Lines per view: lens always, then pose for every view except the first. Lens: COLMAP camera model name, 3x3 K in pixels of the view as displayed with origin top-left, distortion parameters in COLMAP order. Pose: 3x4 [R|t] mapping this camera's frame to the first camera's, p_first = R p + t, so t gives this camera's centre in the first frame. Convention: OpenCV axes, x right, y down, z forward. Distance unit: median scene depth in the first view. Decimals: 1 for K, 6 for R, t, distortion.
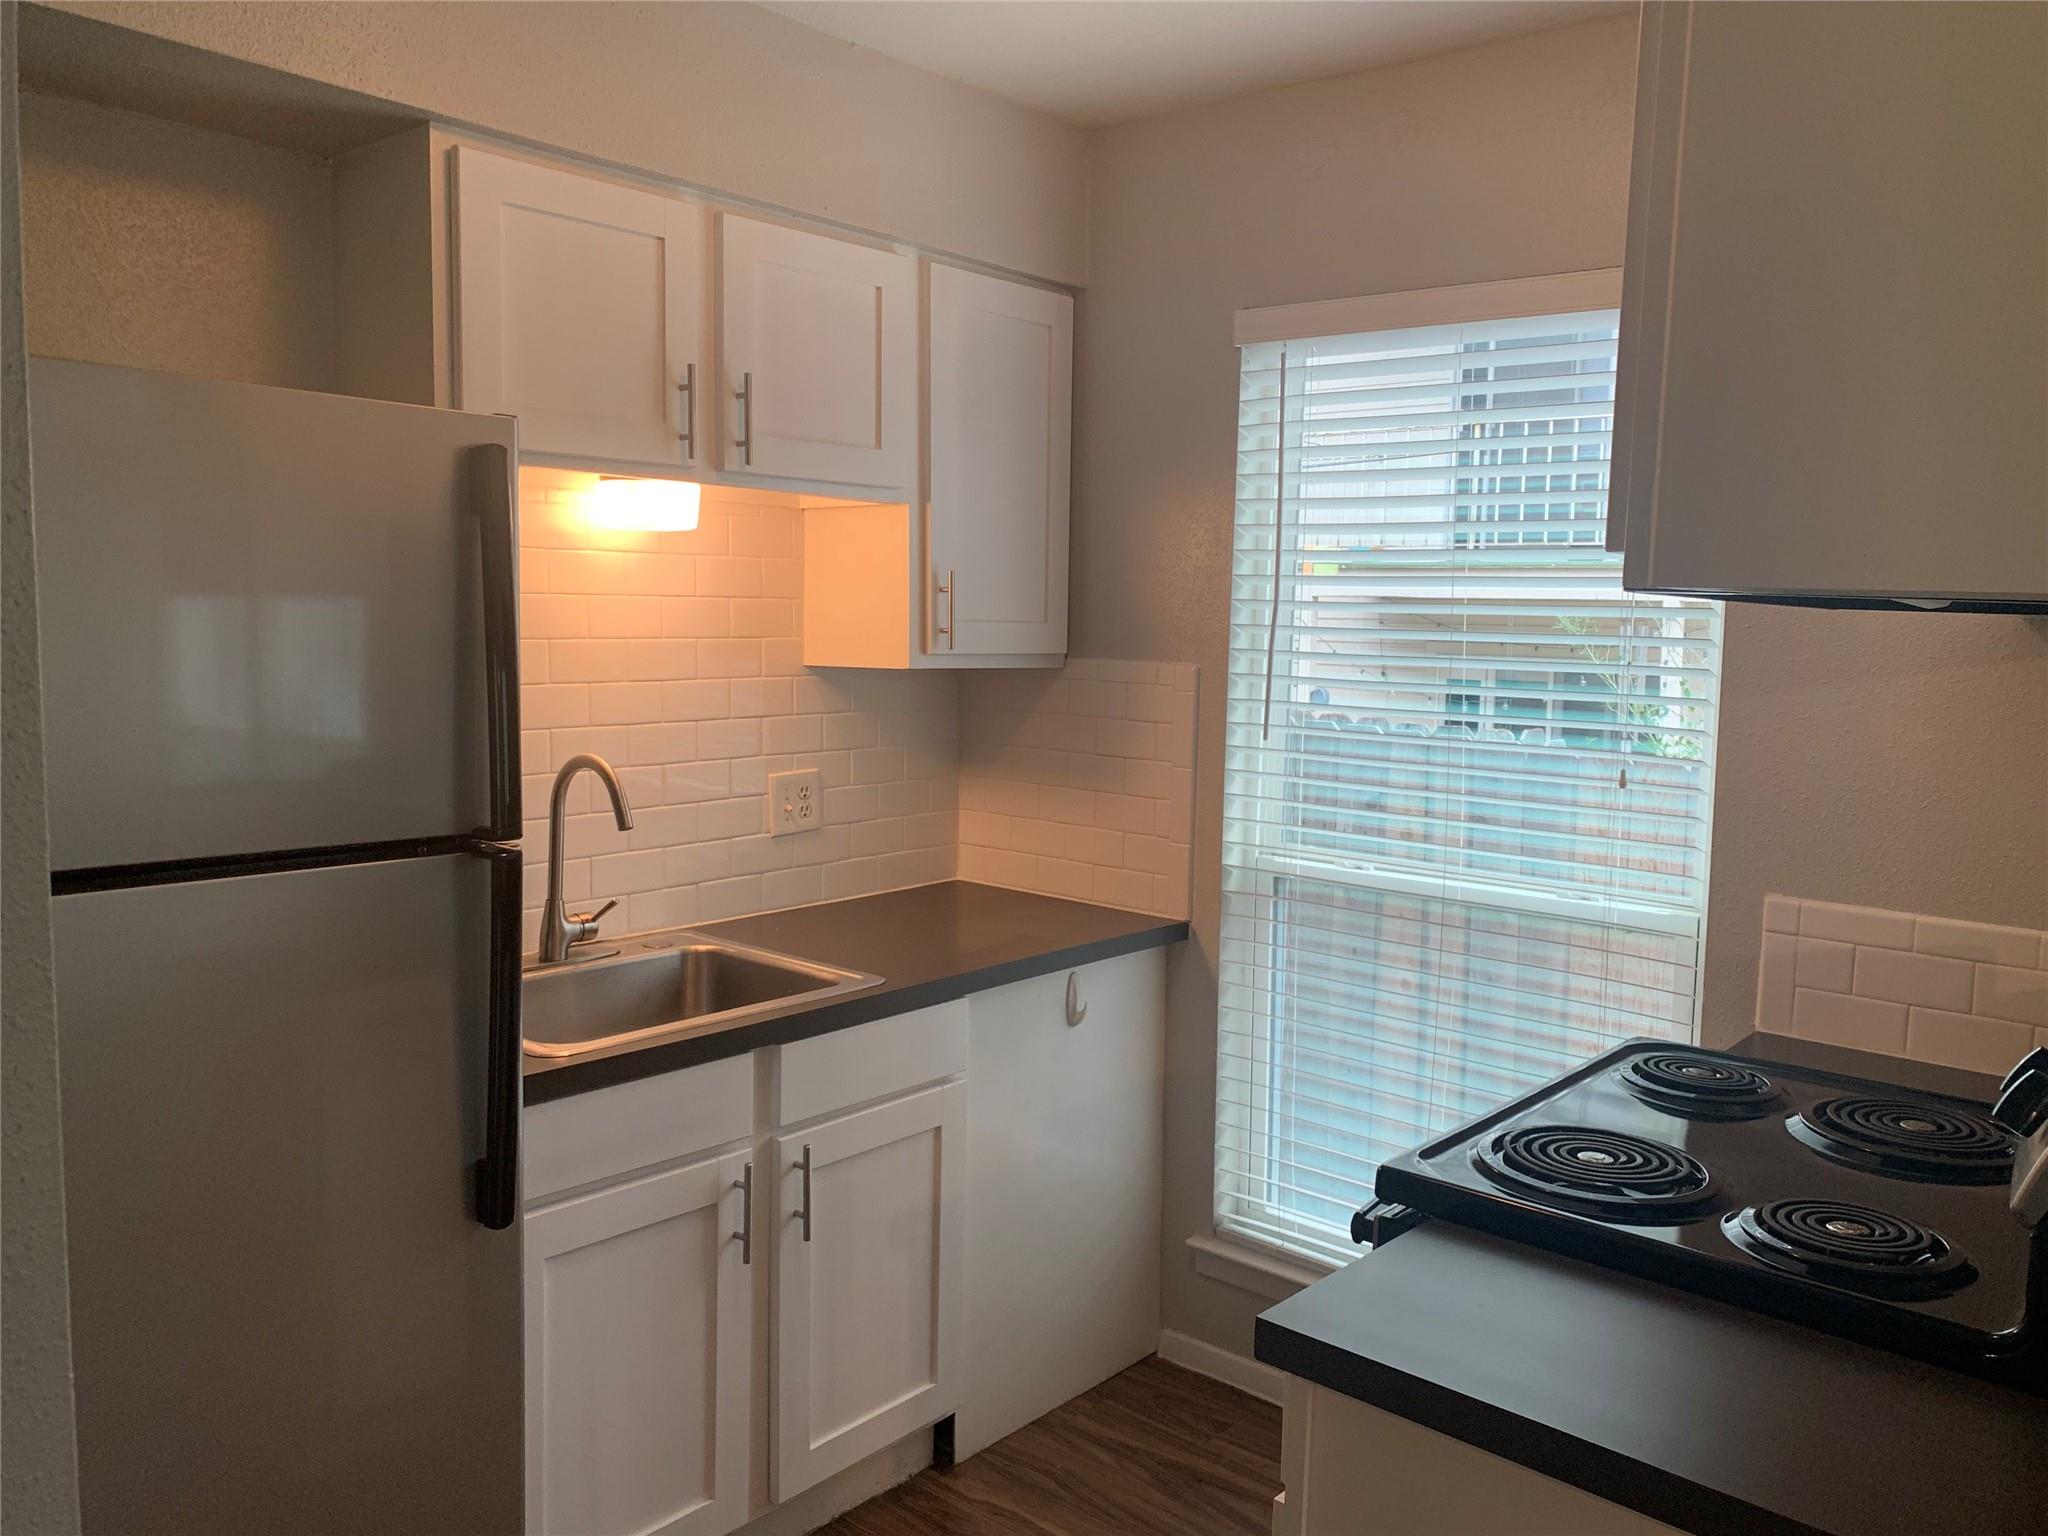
lens RADIAL K [[1571.2, 0, 1024.0], [0, 1571.2, 768.0], [0, 0, 1]] dist [0.194931, -0.457186]
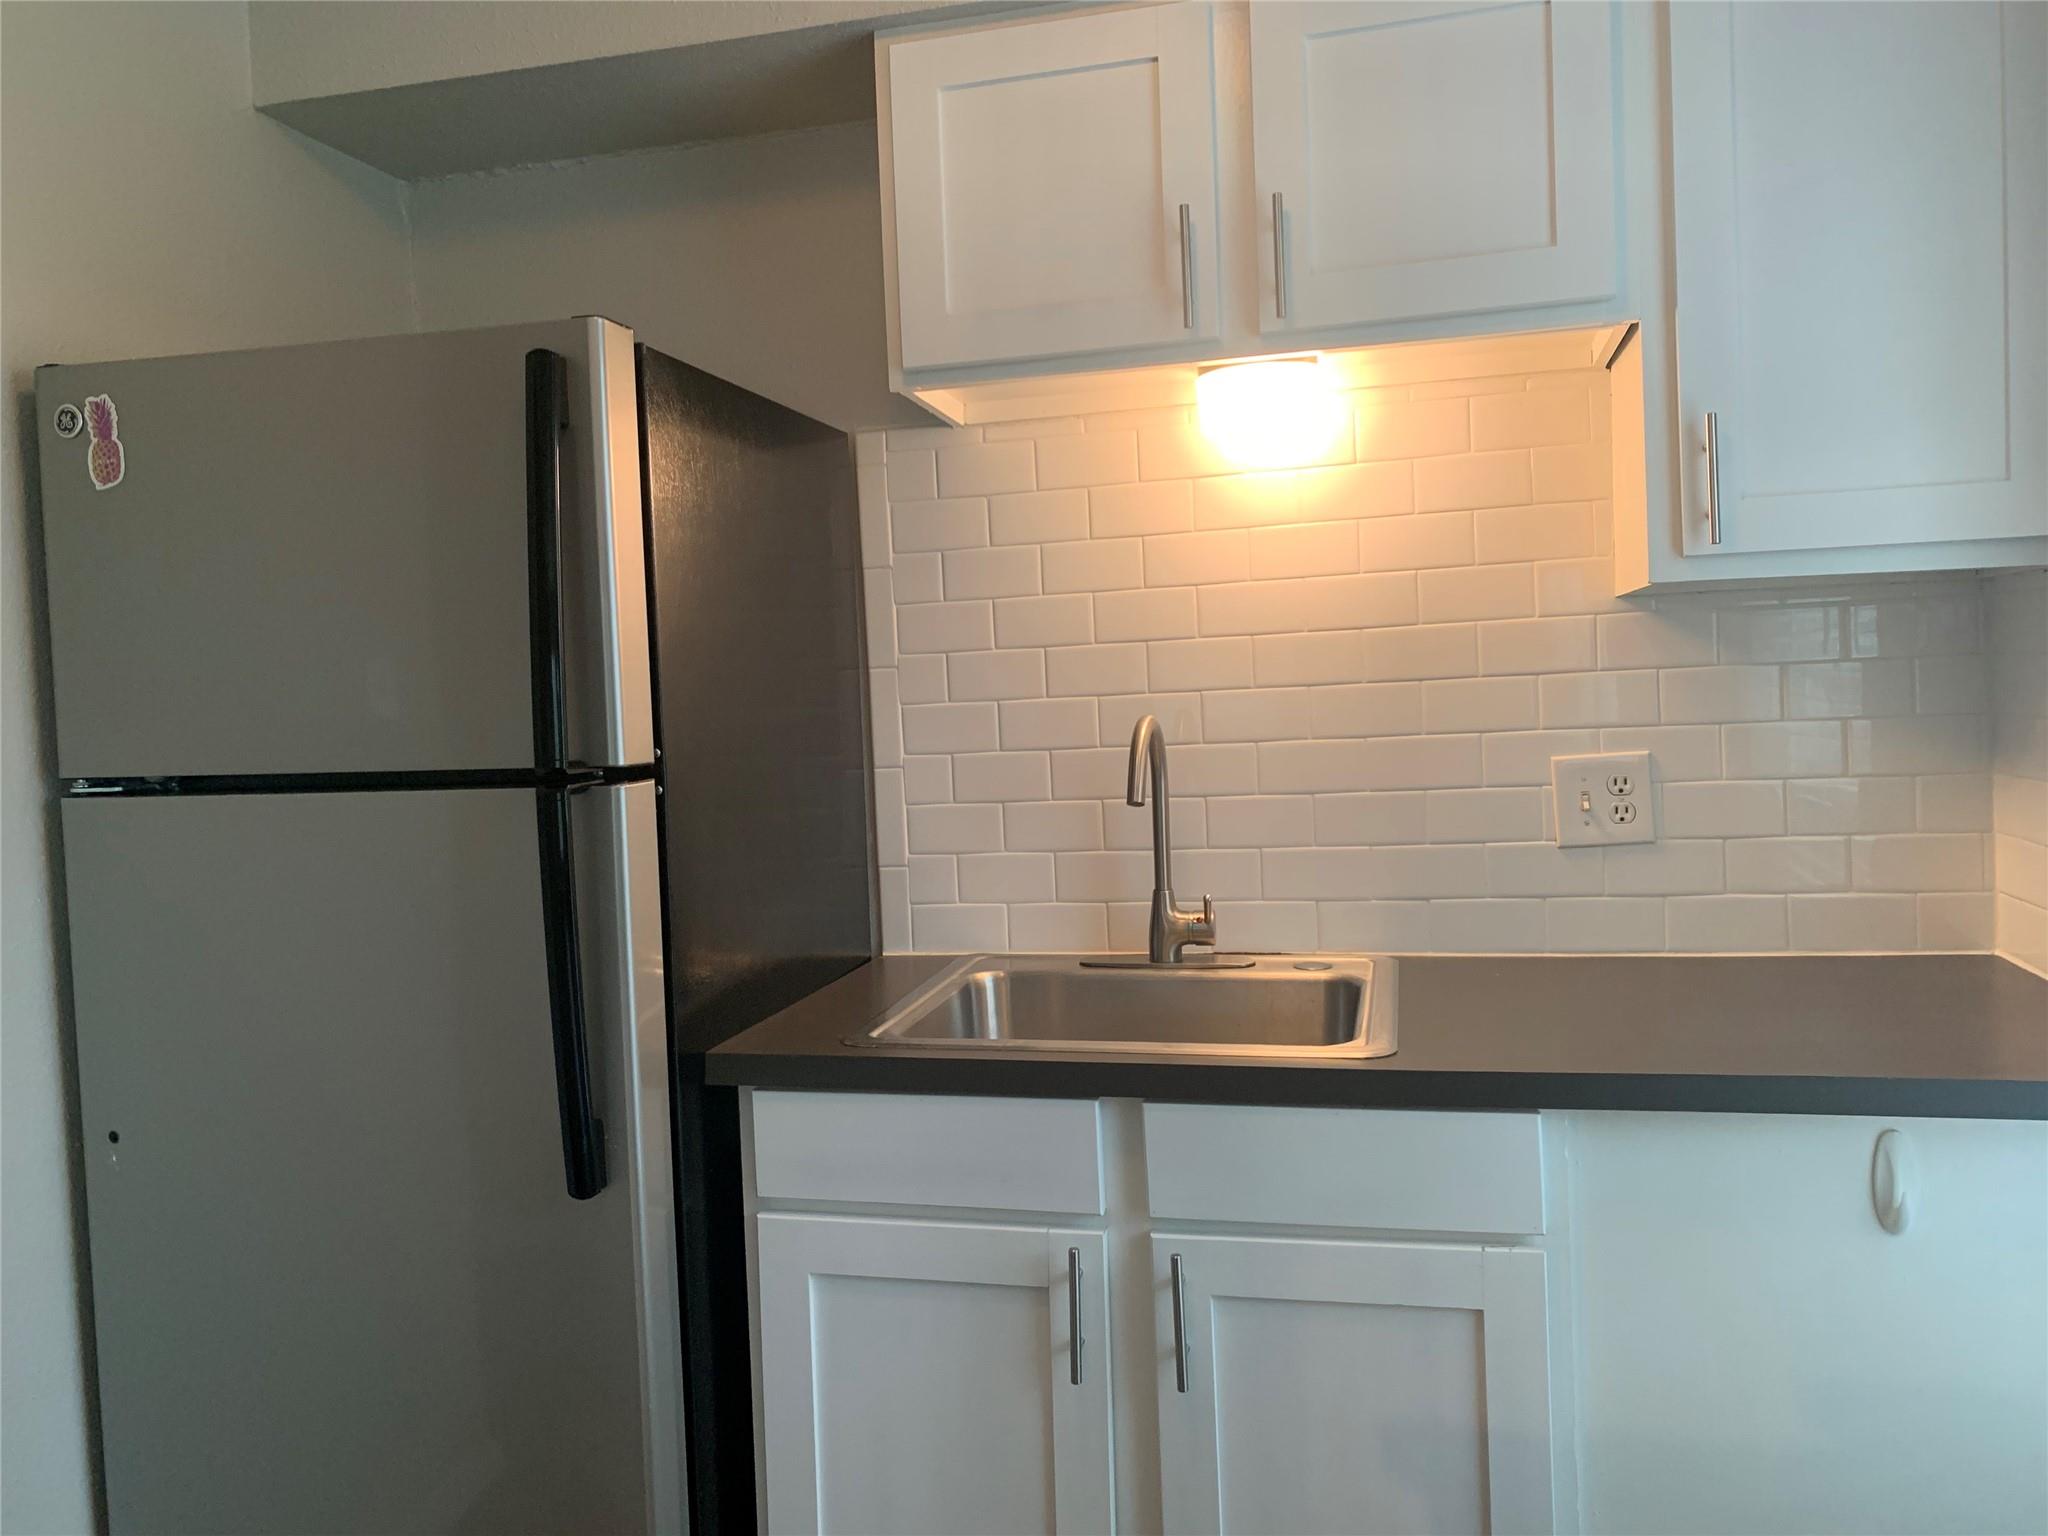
lens RADIAL K [[1555.9, 0, 1024.0], [0, 1555.9, 768.0], [0, 0, 1]] dist [0.001373, -0.000843]
pose [[0.452077, 0.009996, -0.891923, 0.372878], [-0.034281, 0.999393, -0.006176, 0.022892], [0.891320, 0.033368, 0.452145, 0.516743]]
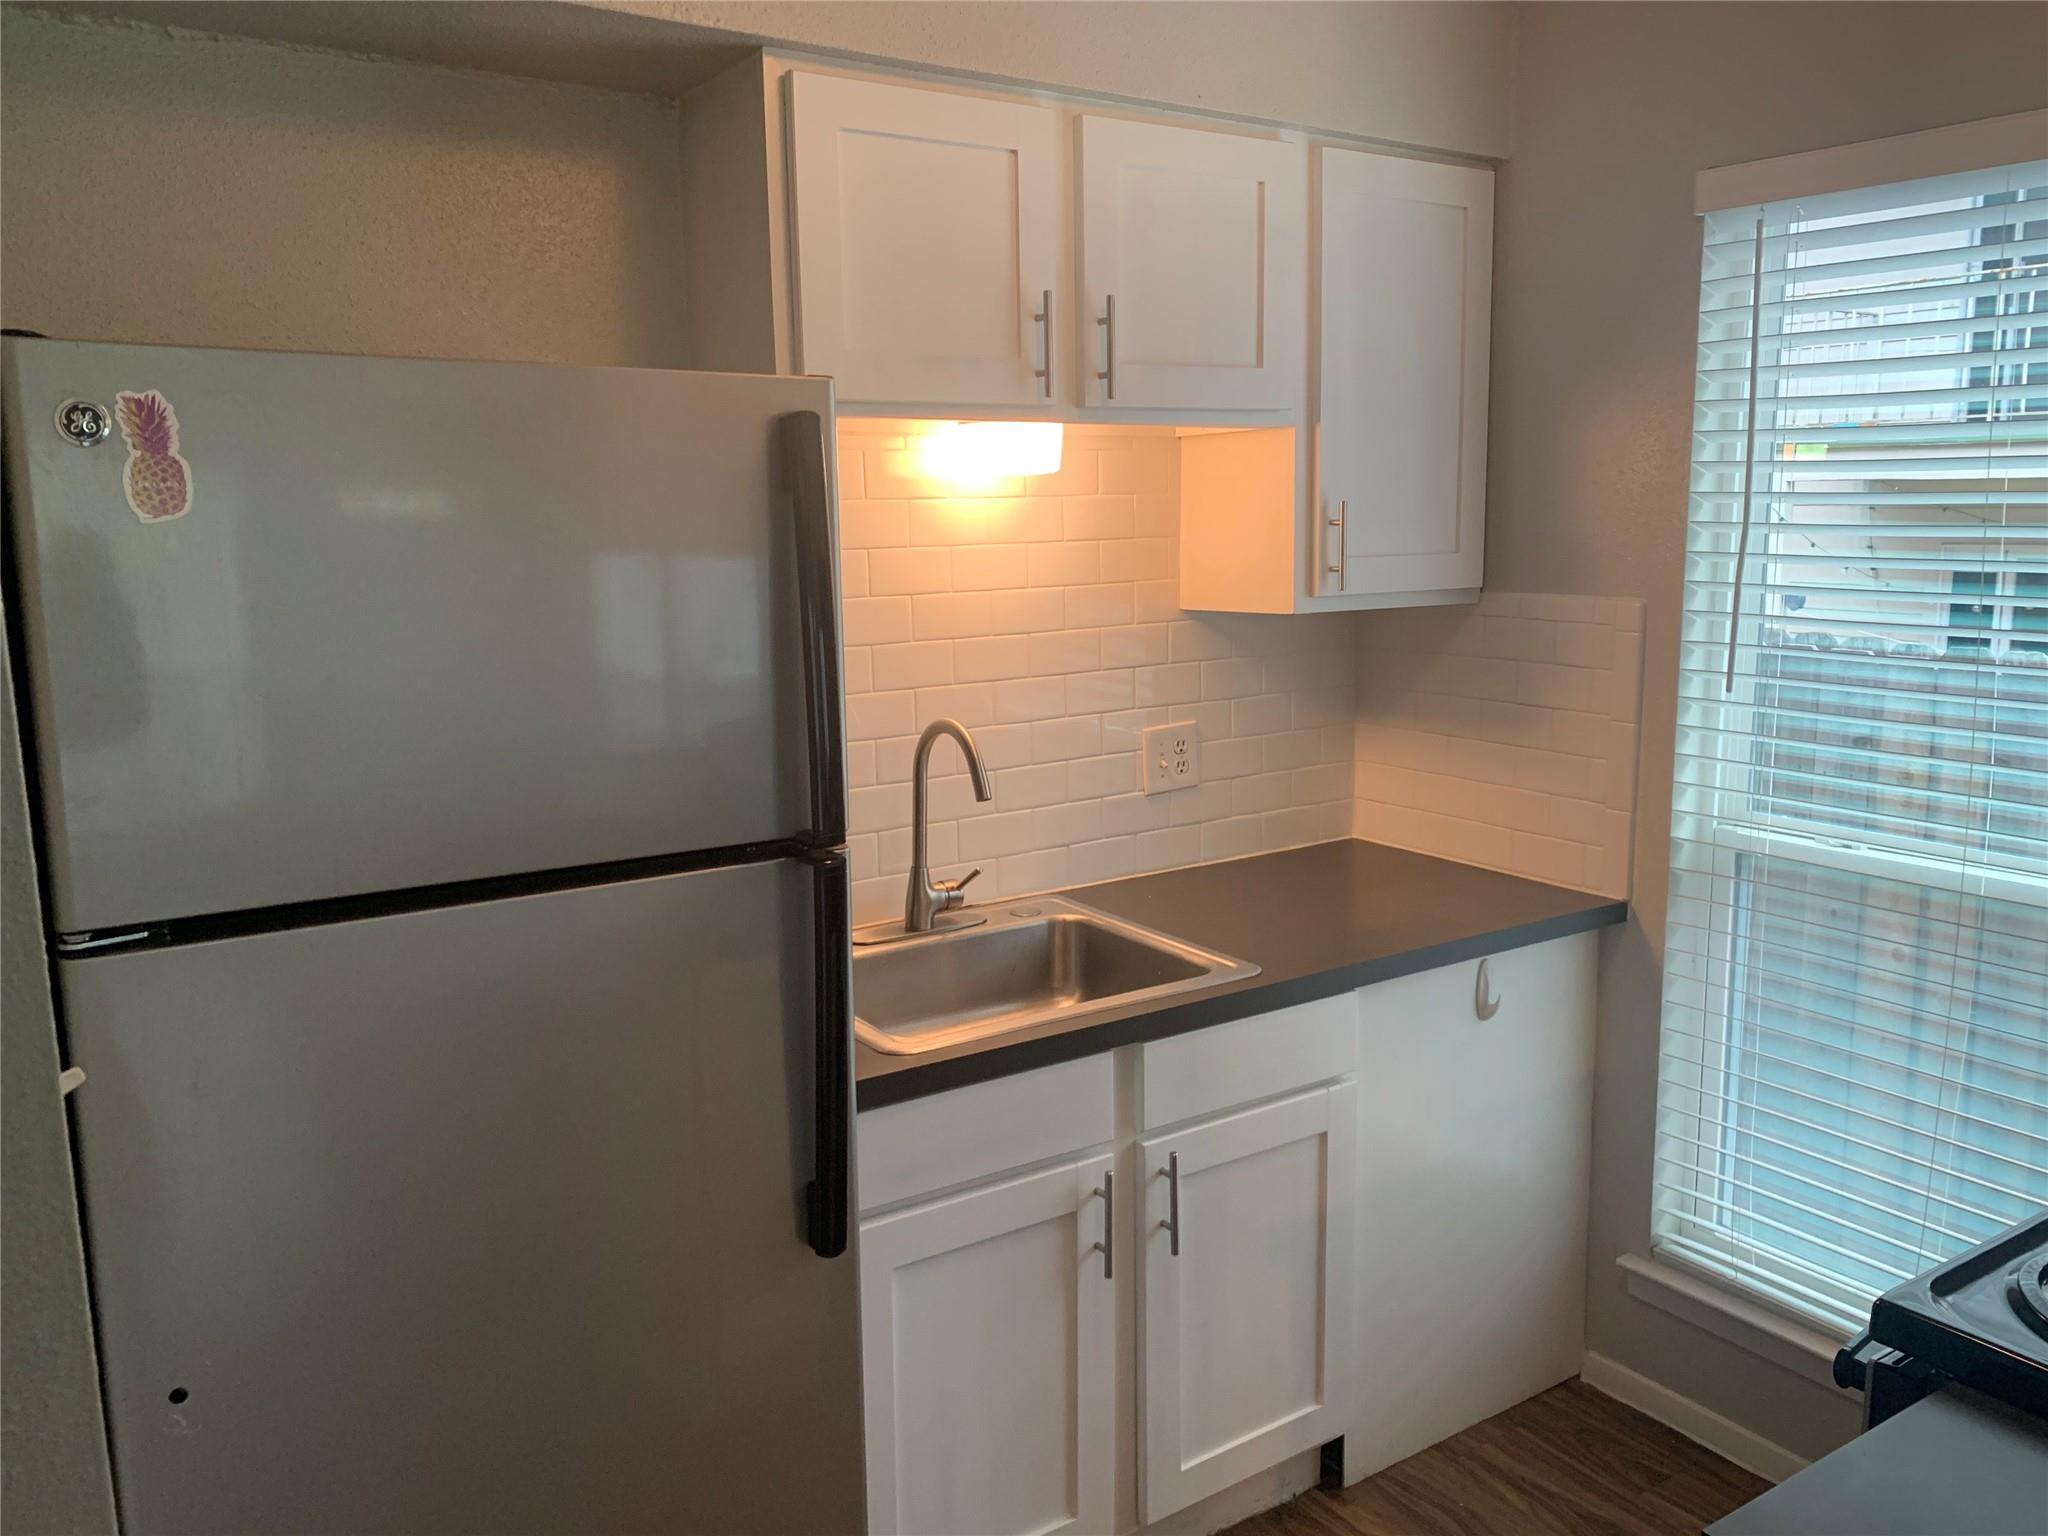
lens RADIAL K [[1580.0, 0, 1024.0], [0, 1580.0, 768.0], [0, 0, 1]] dist [0.041280, -0.060949]
pose [[0.965641, 0.008047, -0.259754, 0.012728], [0.009401, 0.997785, 0.065860, -0.036932], [0.259709, -0.066040, 0.963426, 0.097772]]
